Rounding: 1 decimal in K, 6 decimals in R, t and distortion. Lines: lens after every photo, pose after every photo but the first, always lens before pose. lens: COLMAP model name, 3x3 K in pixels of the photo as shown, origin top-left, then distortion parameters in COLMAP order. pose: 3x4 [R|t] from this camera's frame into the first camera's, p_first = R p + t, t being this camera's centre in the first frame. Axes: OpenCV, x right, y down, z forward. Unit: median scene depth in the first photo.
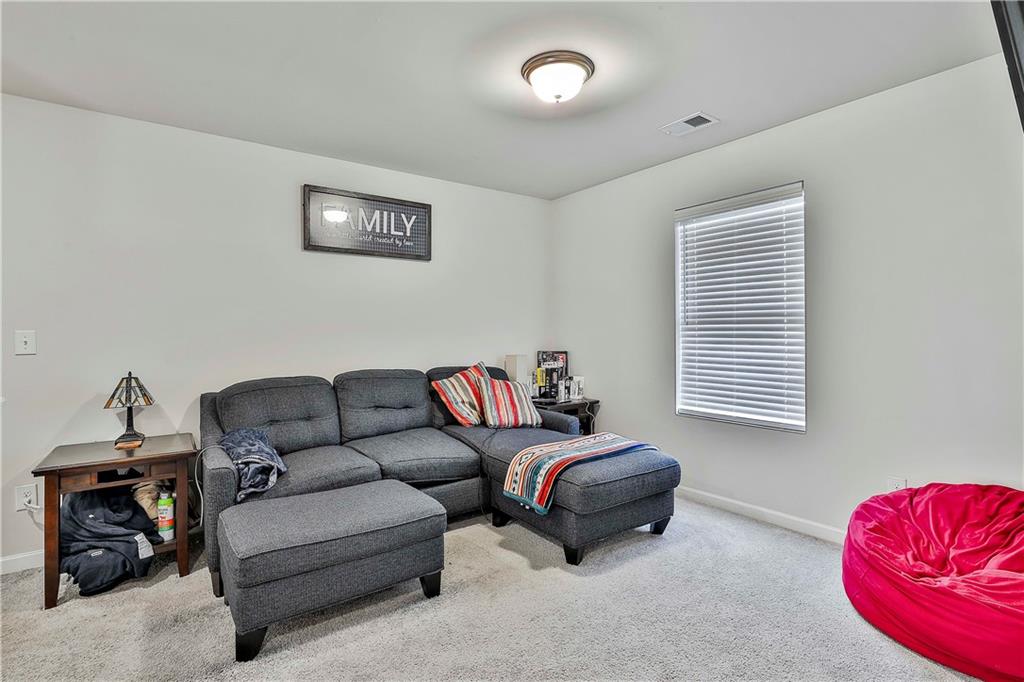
lens RADIAL K [[490.7, 0, 512.0], [0, 490.7, 341.0], [0, 0, 1]] dist [-0.002359, 0.000536]
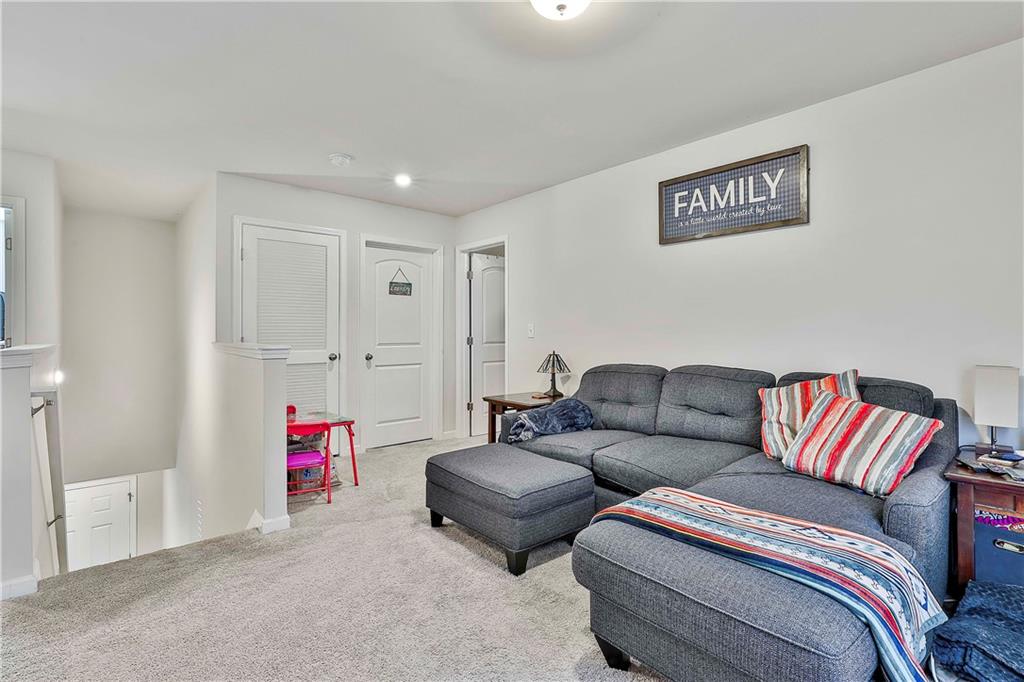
lens RADIAL K [[473.4, 0, 512.0], [0, 473.4, 341.0], [0, 0, 1]] dist [-0.001501, 0.000043]
pose [[0.110133, 0.028270, -0.993515, 0.534208], [-0.015880, 0.999518, 0.026681, -0.003616], [0.993790, 0.012838, 0.110529, 0.560068]]
